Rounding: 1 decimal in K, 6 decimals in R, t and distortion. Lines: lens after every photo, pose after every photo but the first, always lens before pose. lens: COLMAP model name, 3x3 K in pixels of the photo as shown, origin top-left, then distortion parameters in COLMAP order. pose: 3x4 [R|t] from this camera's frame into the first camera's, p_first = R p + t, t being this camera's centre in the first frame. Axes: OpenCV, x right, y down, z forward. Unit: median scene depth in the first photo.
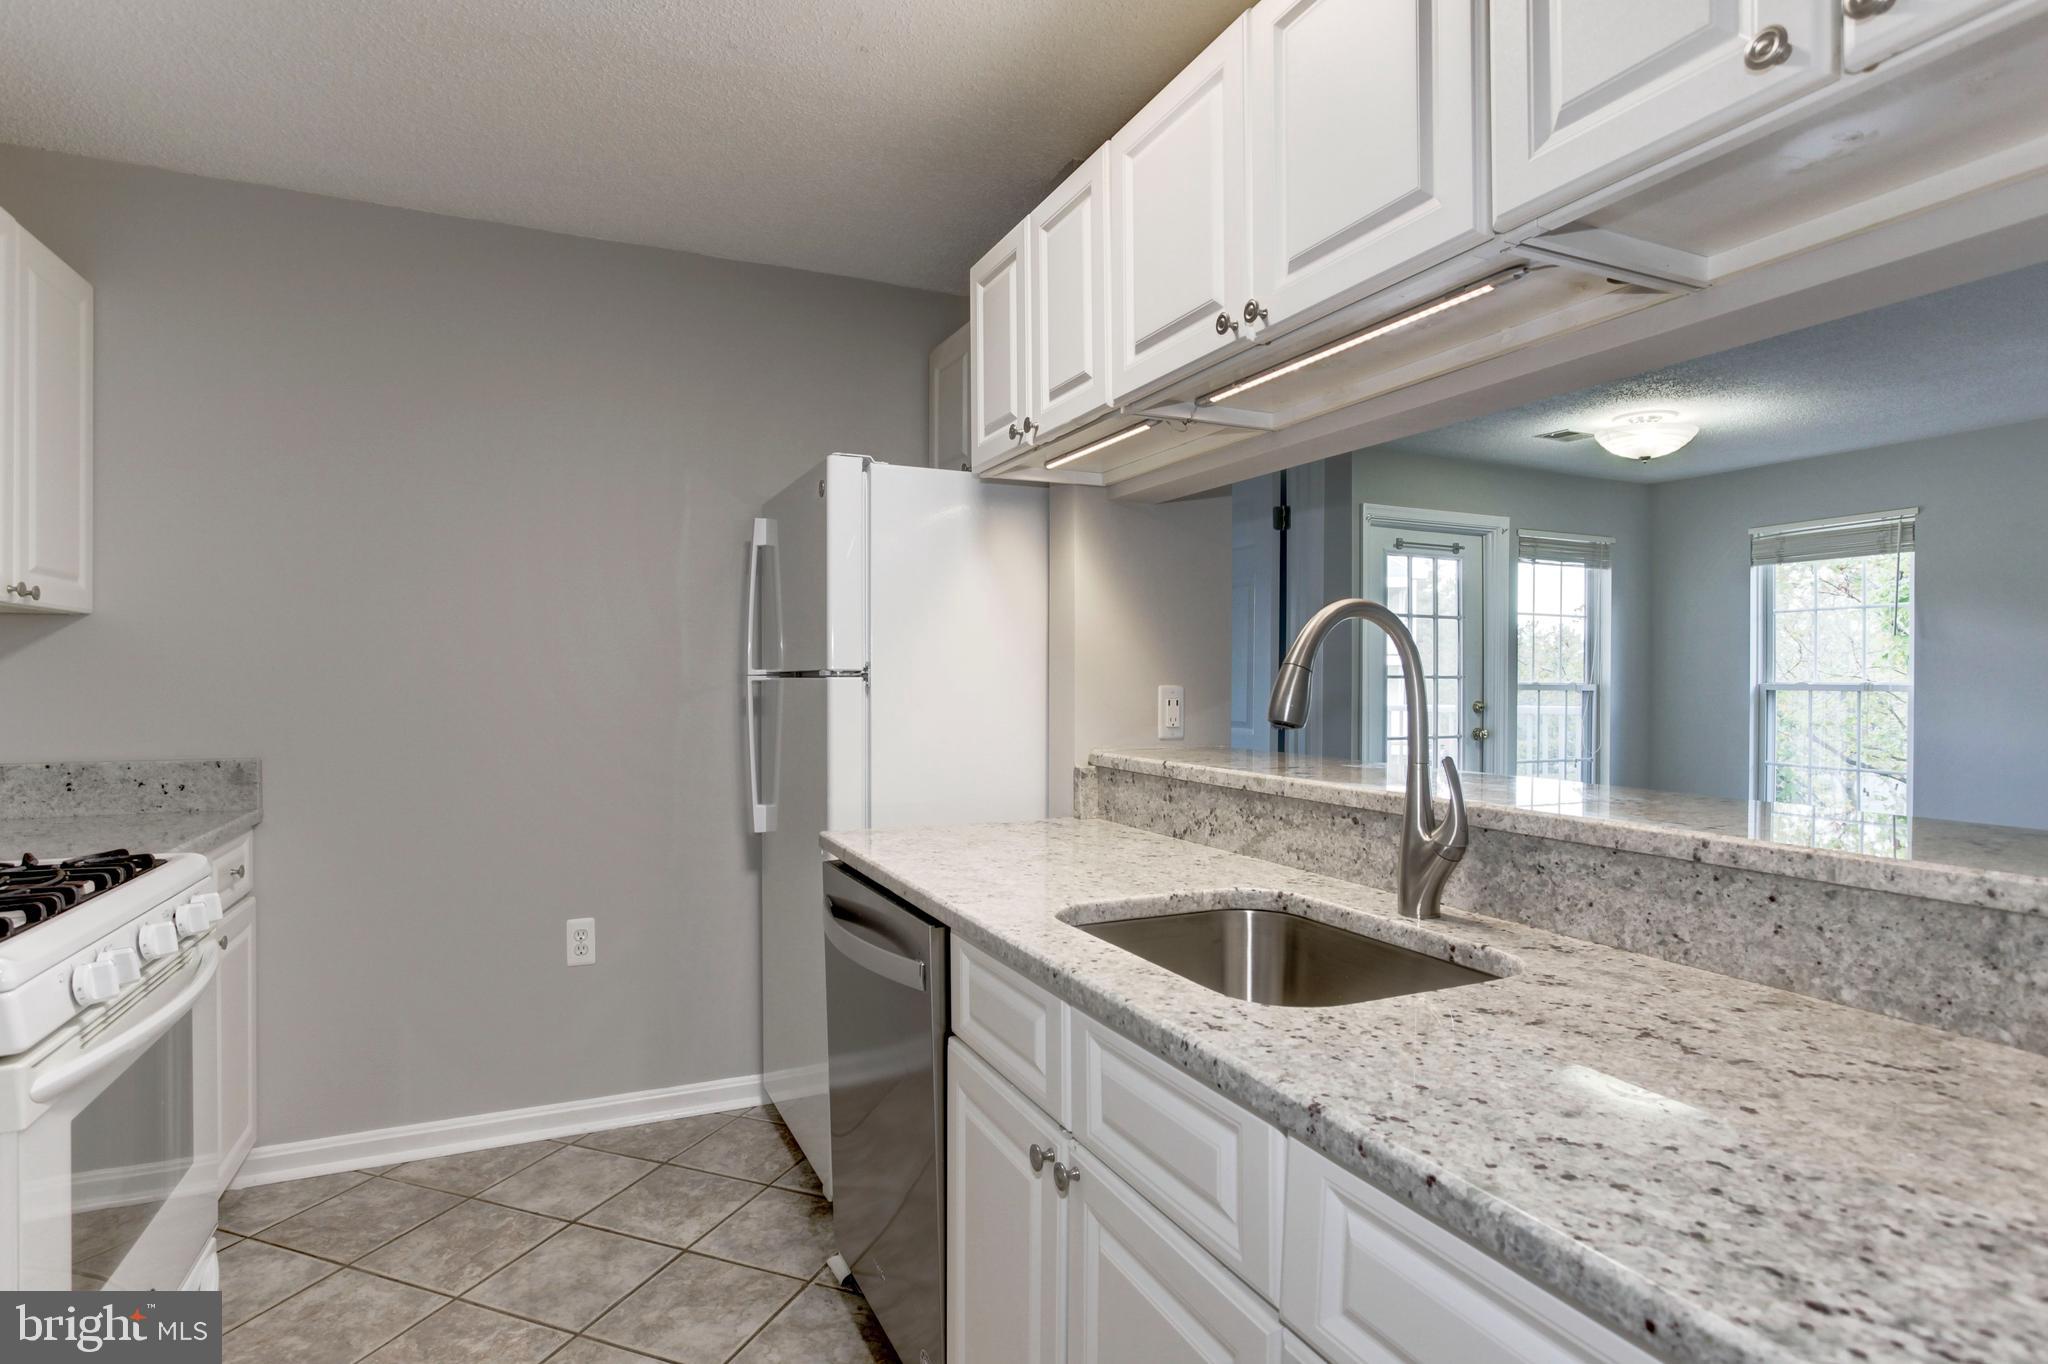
lens RADIAL K [[1063.1, 0, 1055.2], [0, 1063.1, 692.6], [0, 0, 1]] dist [-0.053817, 0.027979]
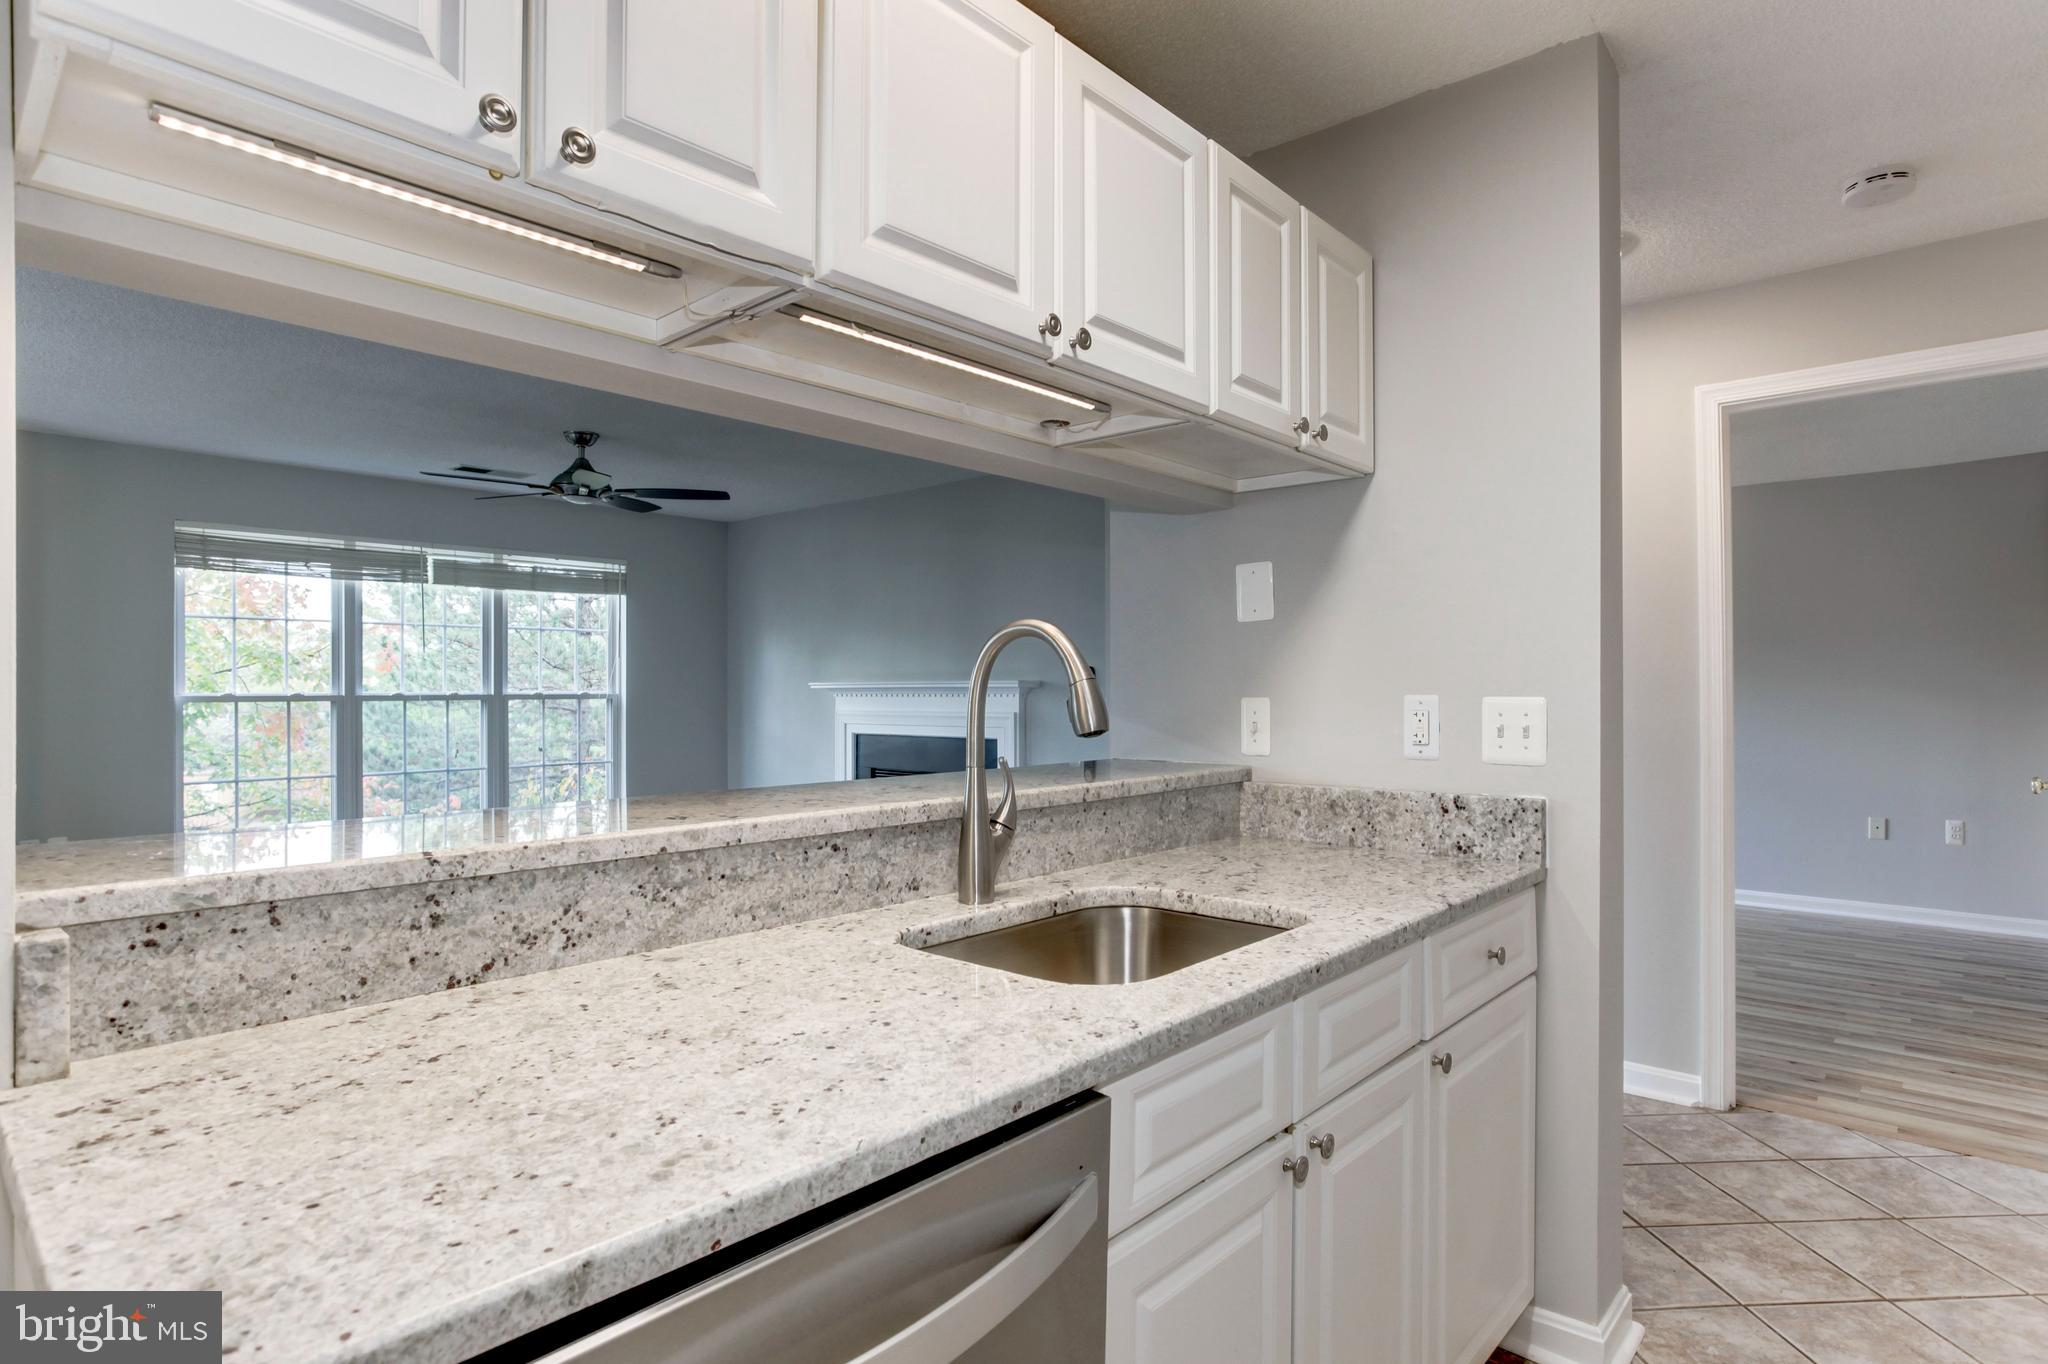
lens RADIAL K [[1063.1, 0, 1016.4], [0, 1063.1, 692.5], [0, 0, 1]] dist [-0.053817, 0.027979]
pose [[-0.371130, -0.004403, 0.928570, -0.584422], [0.012921, 0.999867, 0.009906, -0.018475], [-0.928491, 0.015674, -0.371024, 1.119793]]
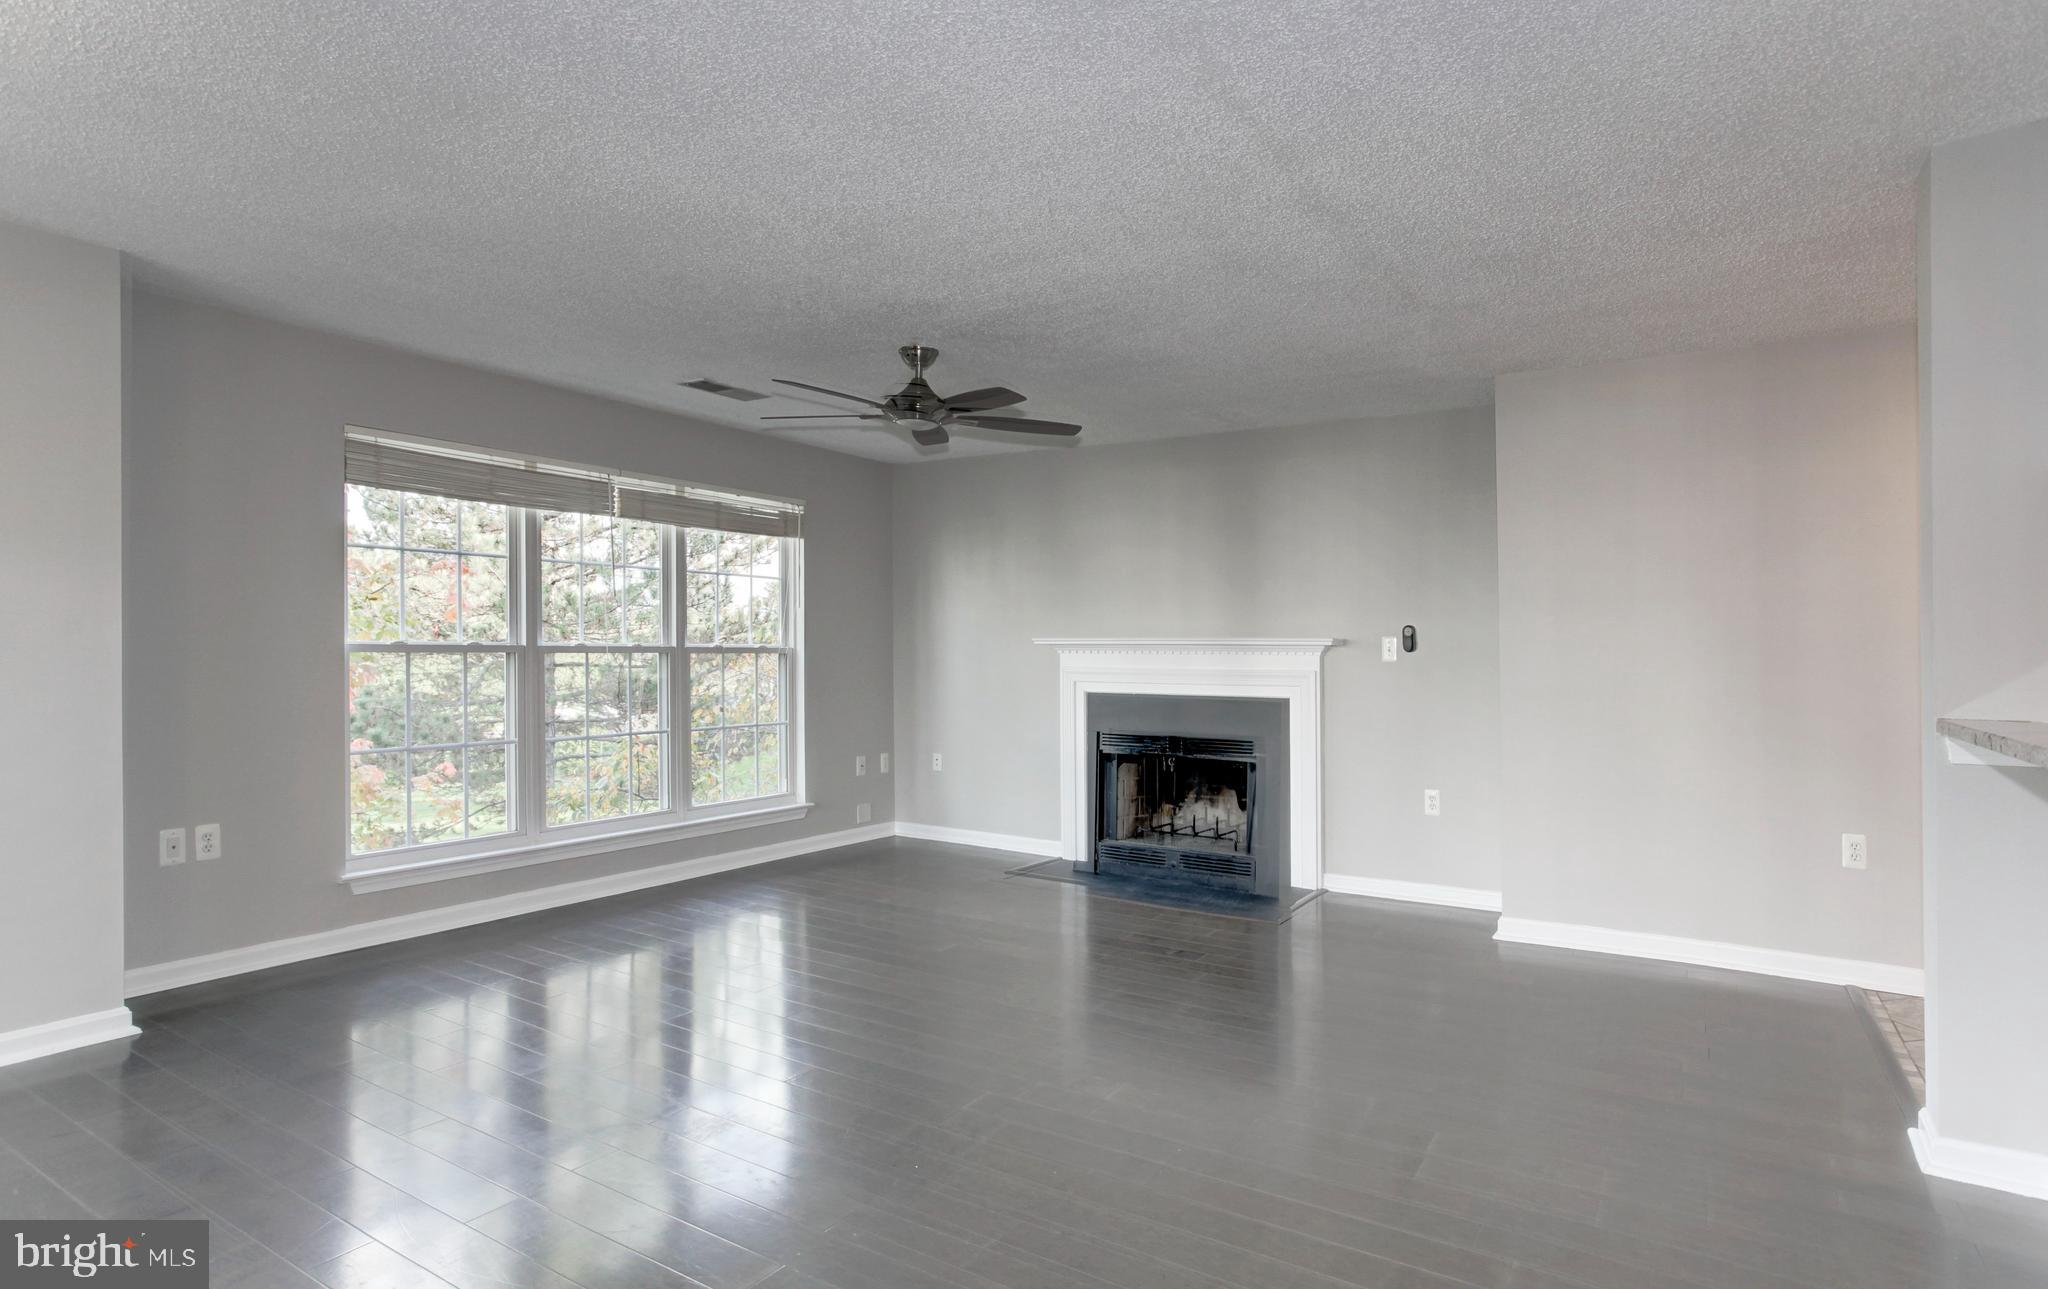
lens RADIAL K [[1039.8, 0, 1112.0], [0, 1039.8, 666.4], [0, 0, 1]] dist [-0.025598, 0.000401]
pose [[-0.558928, -0.020163, 0.828971, 0.158636], [0.002214, 0.999664, 0.025807, -0.018876], [-0.829213, 0.016259, -0.558696, 2.122550]]
